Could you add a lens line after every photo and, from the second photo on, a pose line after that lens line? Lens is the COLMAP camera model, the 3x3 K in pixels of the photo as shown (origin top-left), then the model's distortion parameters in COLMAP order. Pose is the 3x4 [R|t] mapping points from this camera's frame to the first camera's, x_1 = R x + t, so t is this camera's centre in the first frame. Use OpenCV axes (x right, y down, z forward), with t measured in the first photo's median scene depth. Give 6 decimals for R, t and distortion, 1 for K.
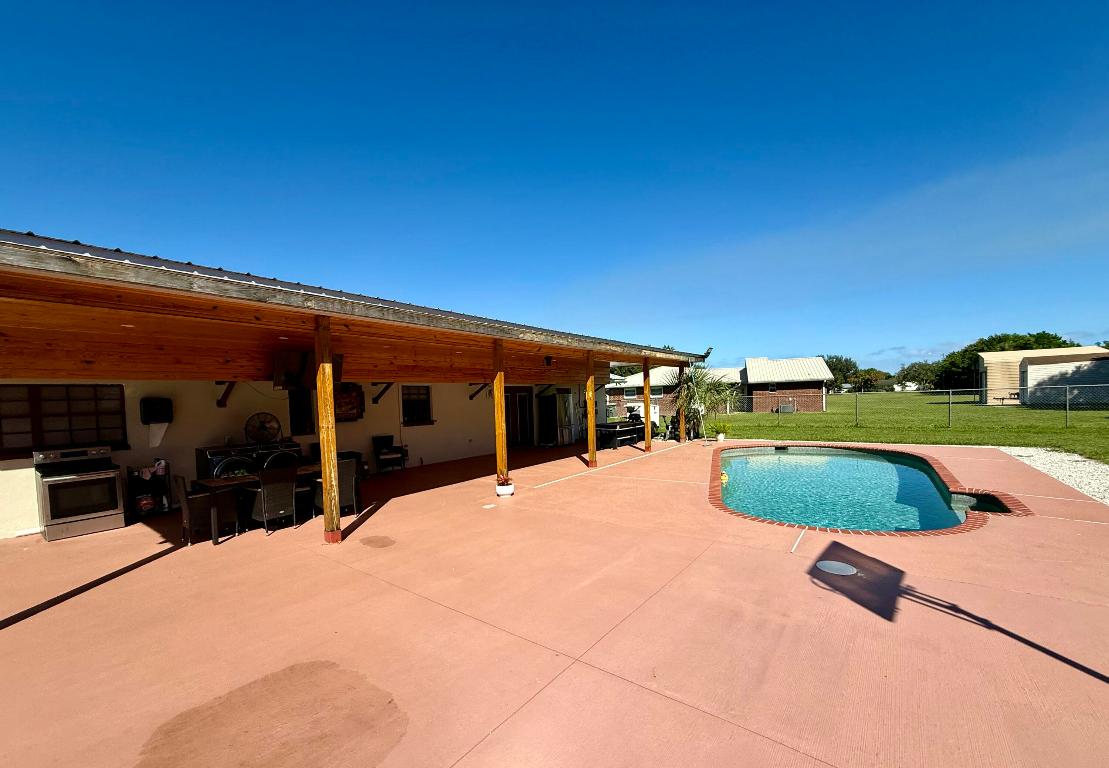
lens RADIAL K [[437.7, 0, 551.1], [0, 437.7, 415.4], [0, 0, 1]] dist [0.002618, 0.000058]
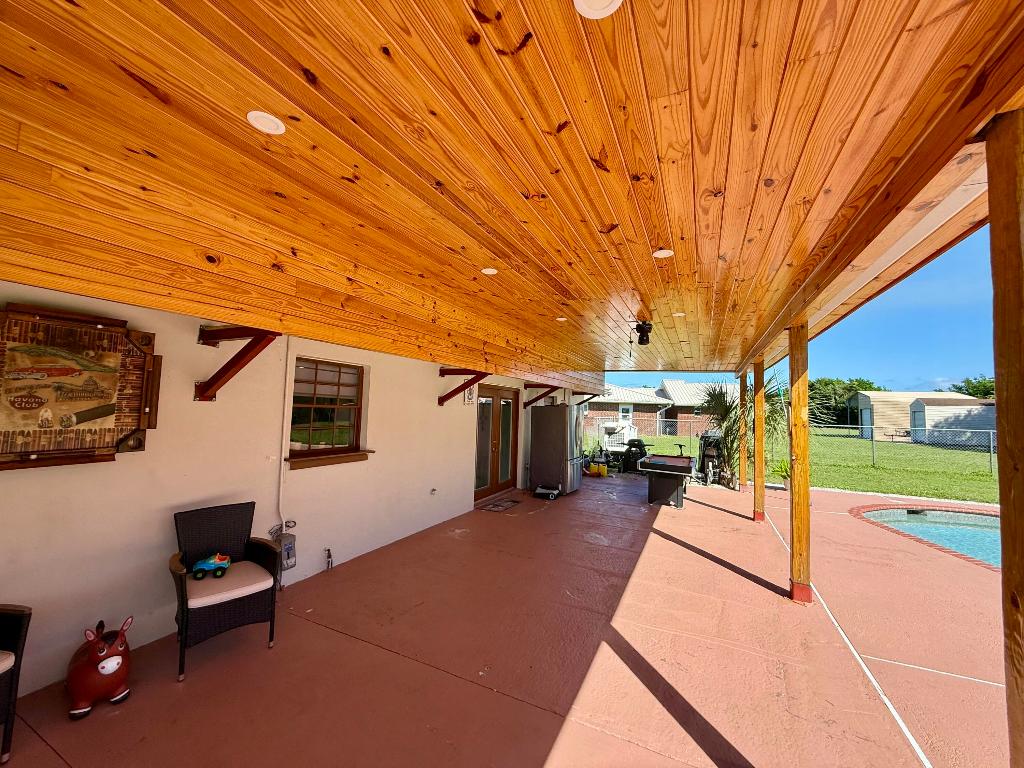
lens RADIAL K [[407.5, 0, 510.7], [0, 407.5, 385.4], [0, 0, 1]] dist [-0.000436, 0.000798]
pose [[0.978100, 0.075307, 0.194034, -0.223948], [-0.056356, 0.993248, -0.101404, -0.018840], [-0.200360, 0.088249, 0.975740, 0.615050]]
